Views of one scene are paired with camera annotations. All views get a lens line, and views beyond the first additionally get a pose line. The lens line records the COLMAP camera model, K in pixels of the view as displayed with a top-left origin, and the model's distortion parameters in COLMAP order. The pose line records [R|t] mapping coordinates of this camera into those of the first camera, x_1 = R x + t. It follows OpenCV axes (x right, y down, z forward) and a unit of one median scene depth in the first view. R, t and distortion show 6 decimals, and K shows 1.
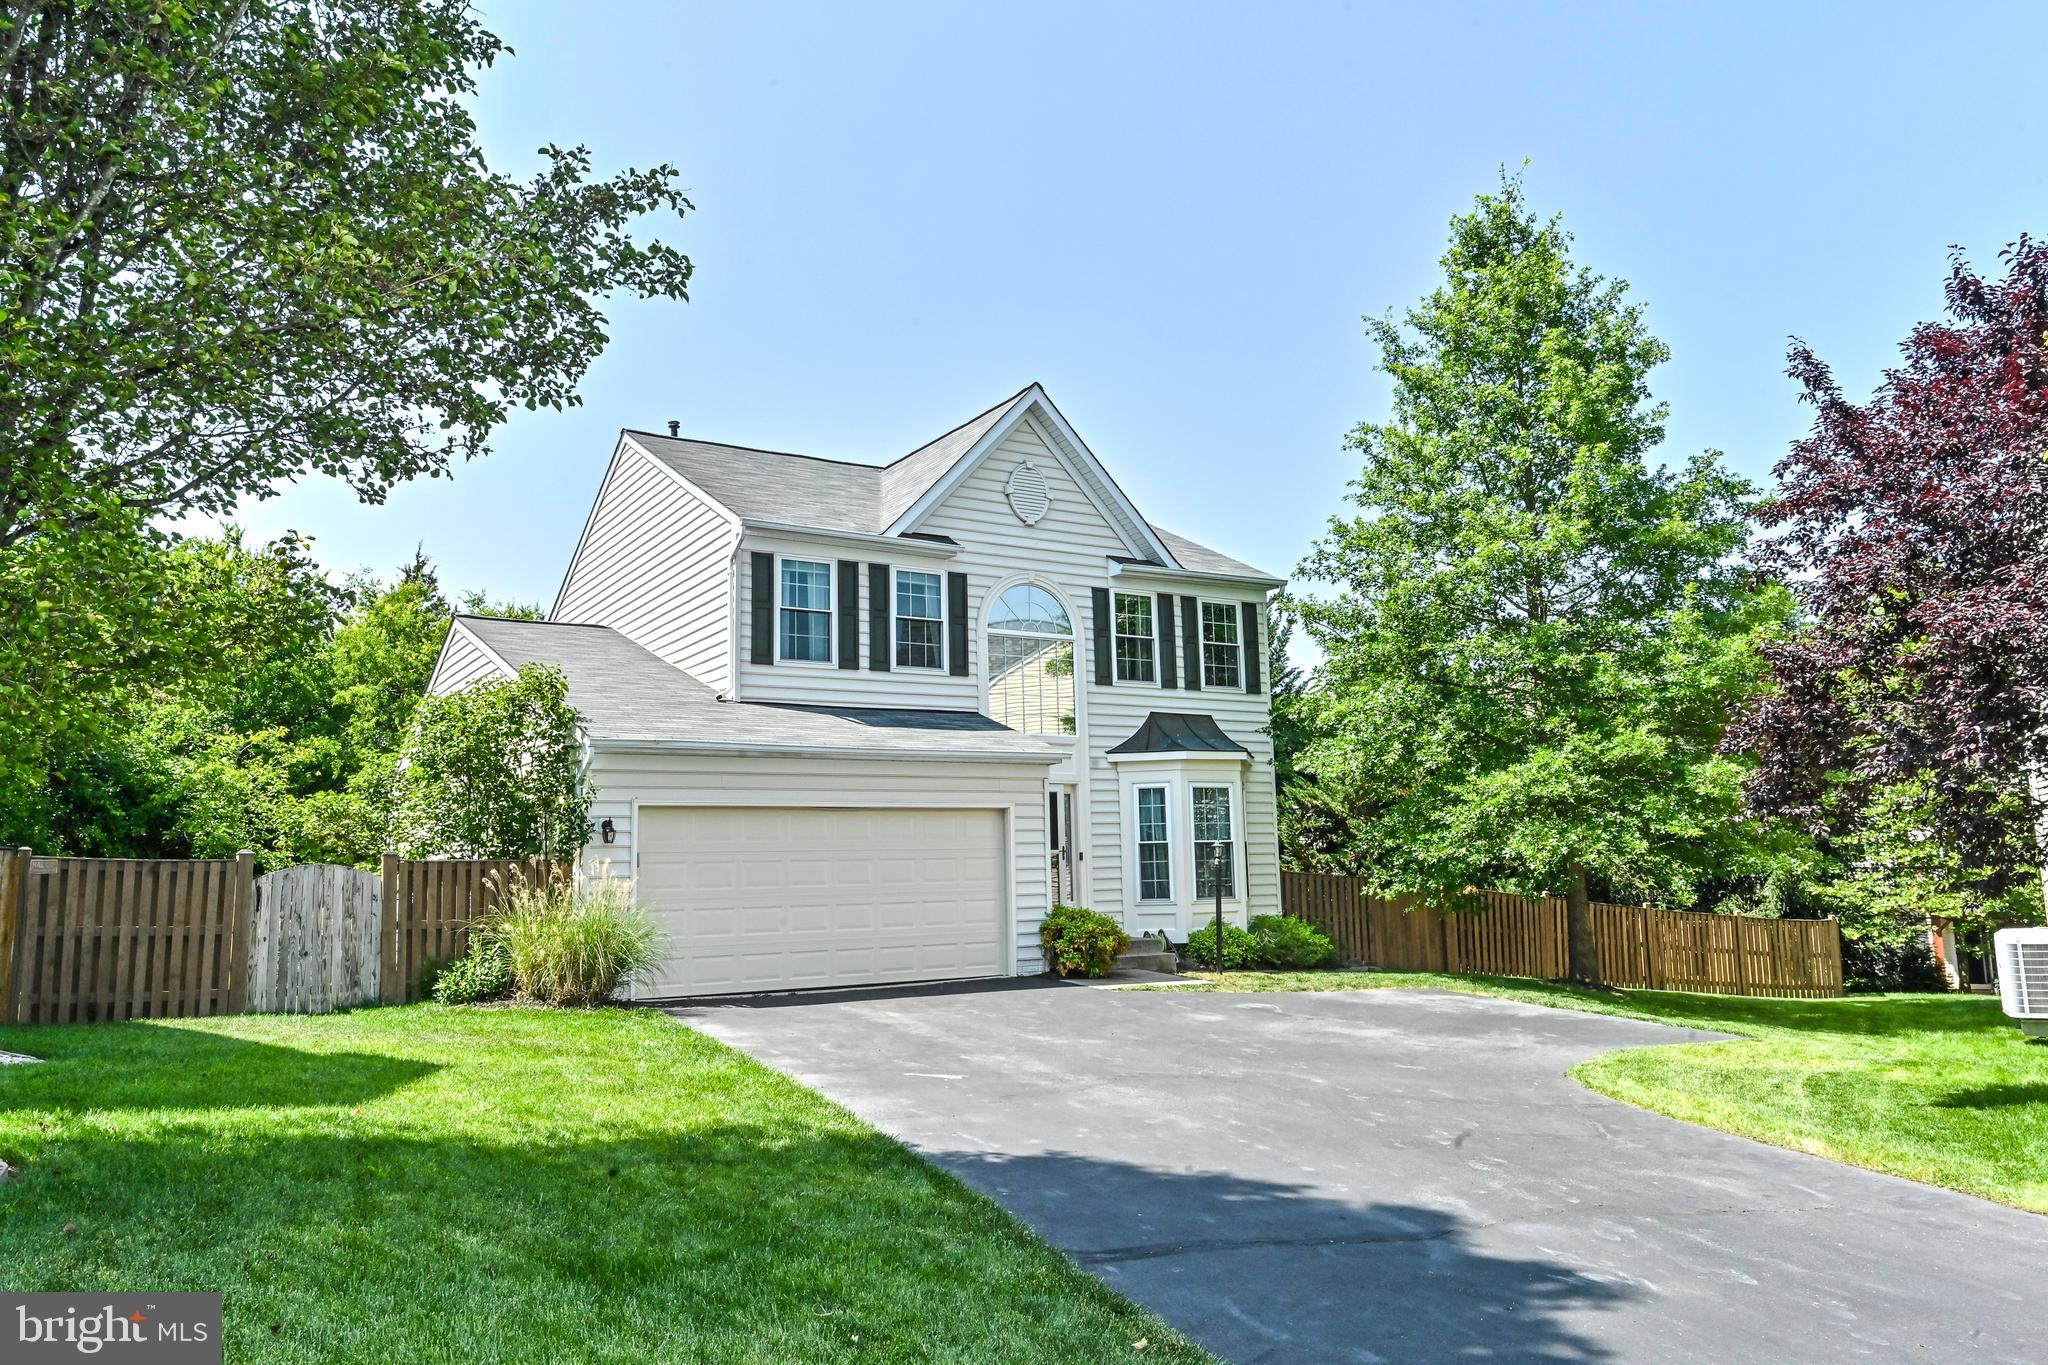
lens RADIAL K [[1313.0, 0, 1024.0], [0, 1313.0, 682.5], [0, 0, 1]] dist [-0.000117, -0.000683]
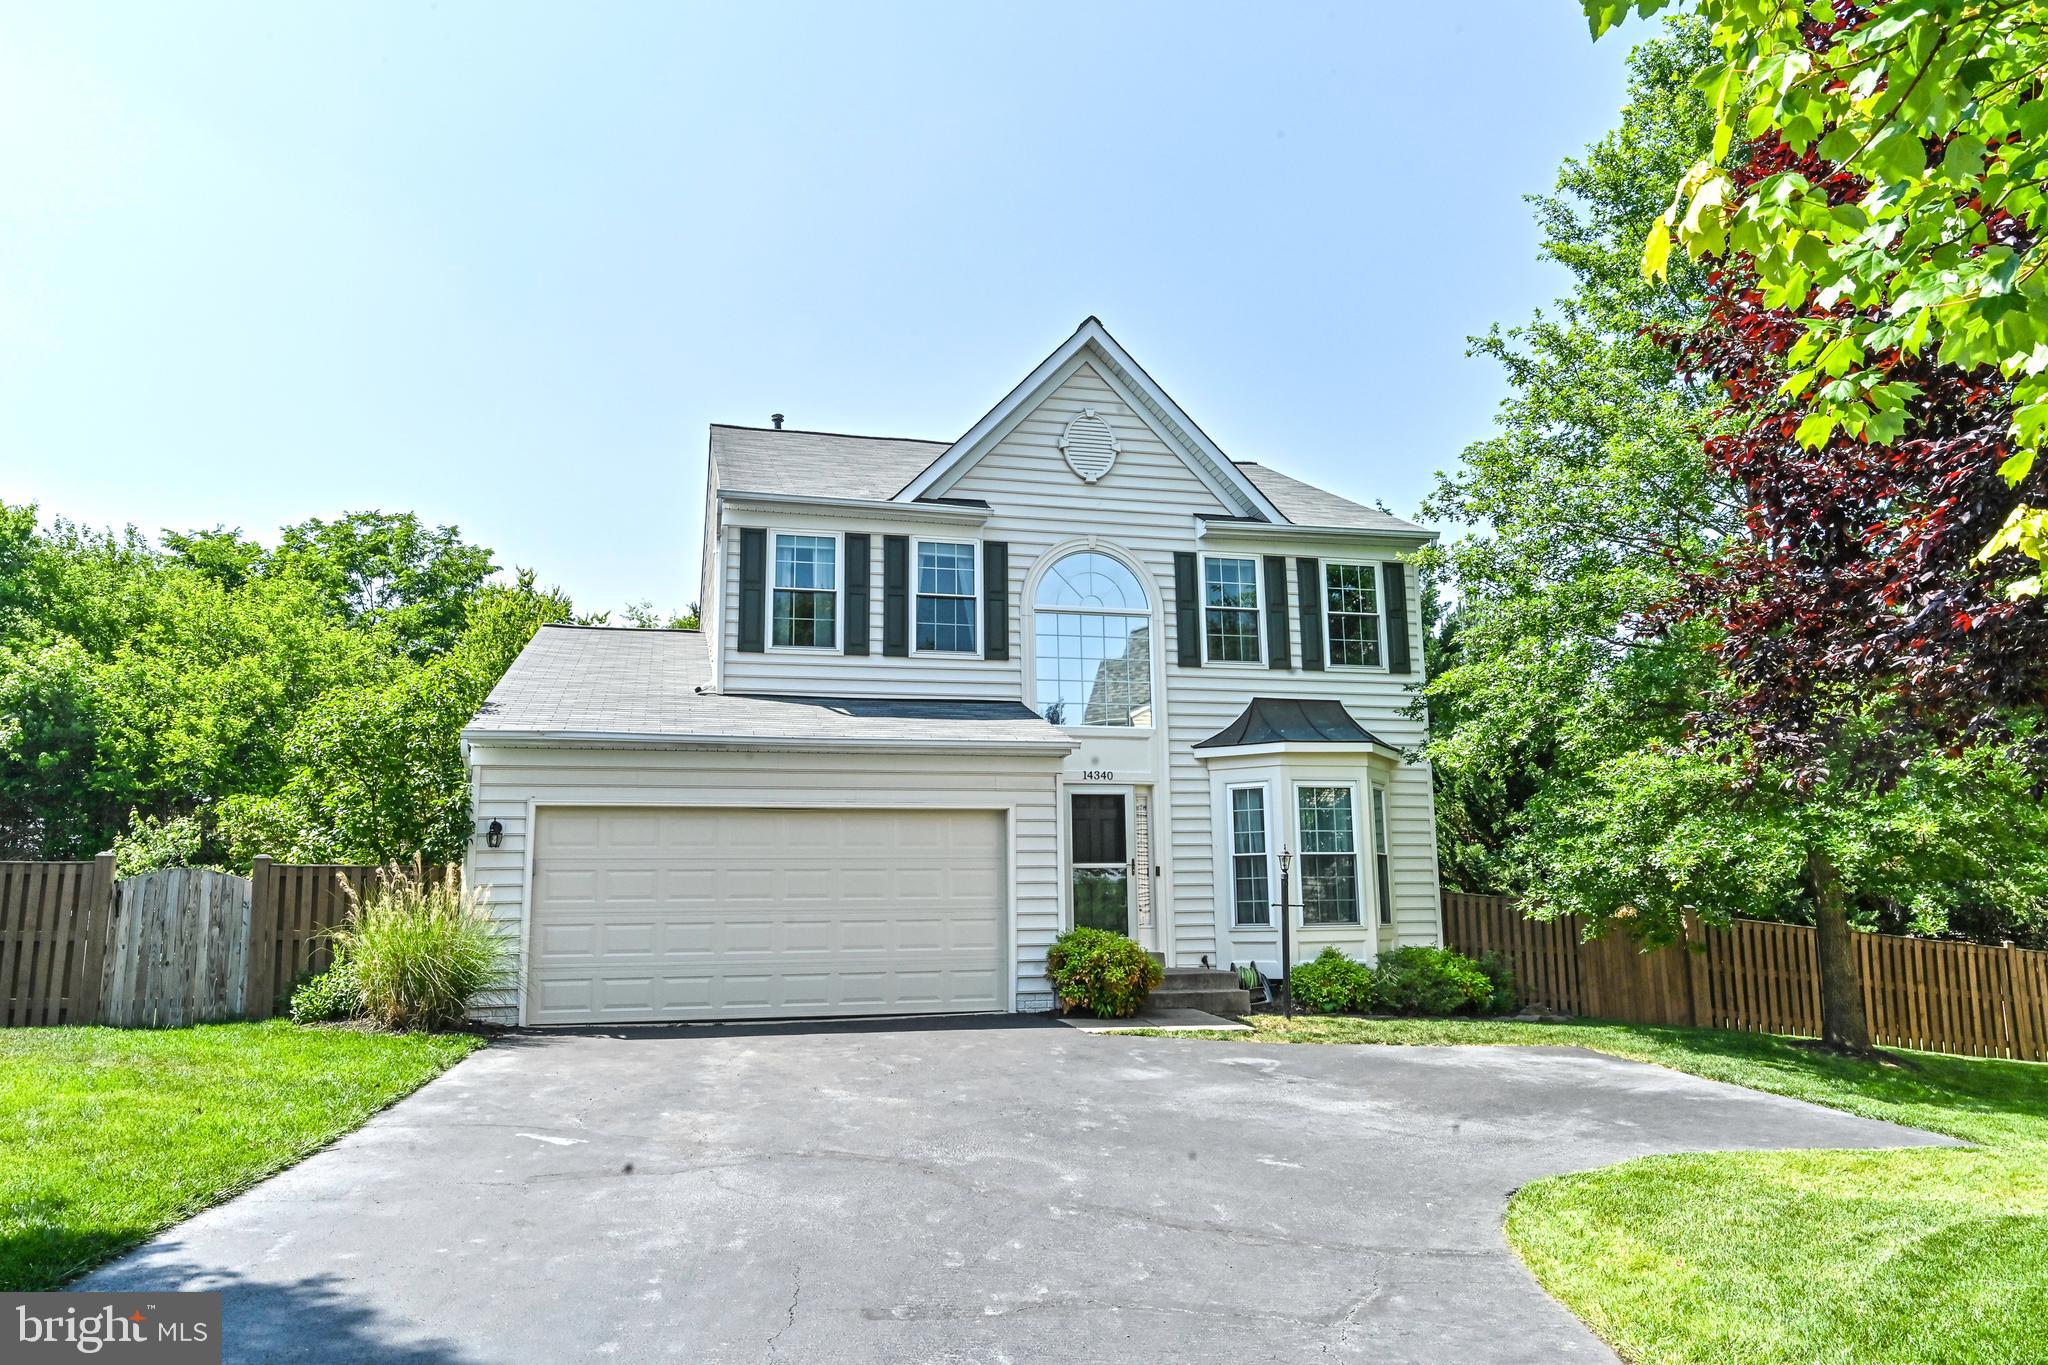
lens RADIAL K [[1313.0, 0, 1024.0], [0, 1313.0, 682.5], [0, 0, 1]] dist [-0.000117, -0.000683]
pose [[0.959145, -0.039710, -0.280113, 0.207450], [0.032499, 0.999011, -0.030345, 0.036374], [0.281041, 0.020002, 0.959487, 0.179515]]
